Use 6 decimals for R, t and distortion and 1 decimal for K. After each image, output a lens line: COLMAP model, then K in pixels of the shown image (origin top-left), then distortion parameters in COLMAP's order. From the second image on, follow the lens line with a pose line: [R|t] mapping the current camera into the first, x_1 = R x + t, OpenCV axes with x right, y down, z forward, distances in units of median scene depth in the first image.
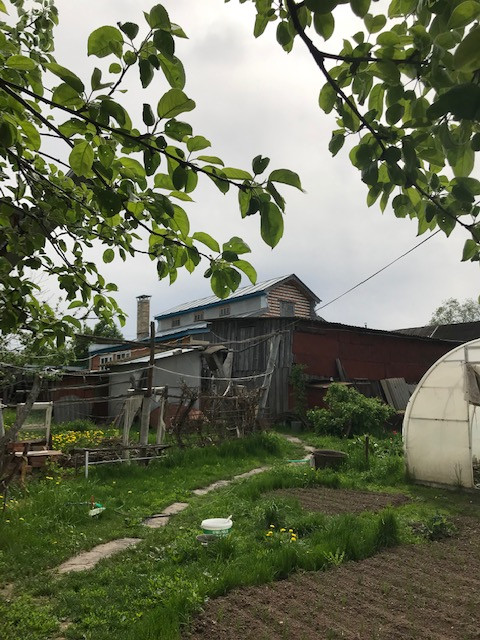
lens RADIAL K [[534.8, 0, 238.7], [0, 534.8, 316.7], [0, 0, 1]] dist [0.013332, 0.008695]
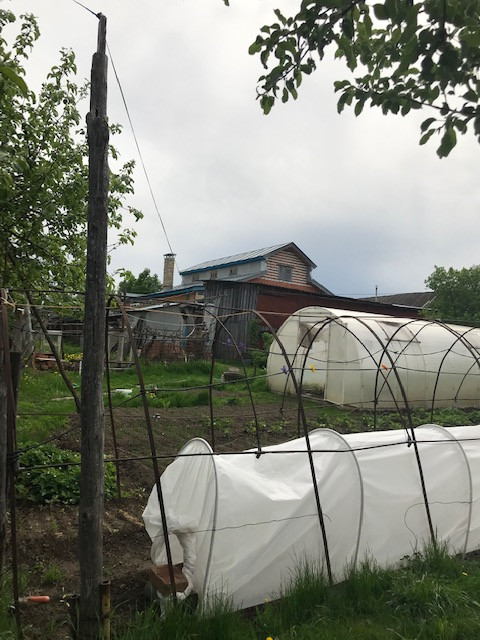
lens RADIAL K [[523.0, 0, 237.9], [0, 523.0, 318.4], [0, 0, 1]] dist [0.016766, -0.000818]
pose [[0.994510, 0.056009, -0.088390, 0.095943], [-0.047530, 0.994315, 0.095280, -0.018258], [0.093224, -0.090556, 0.991519, -0.161429]]
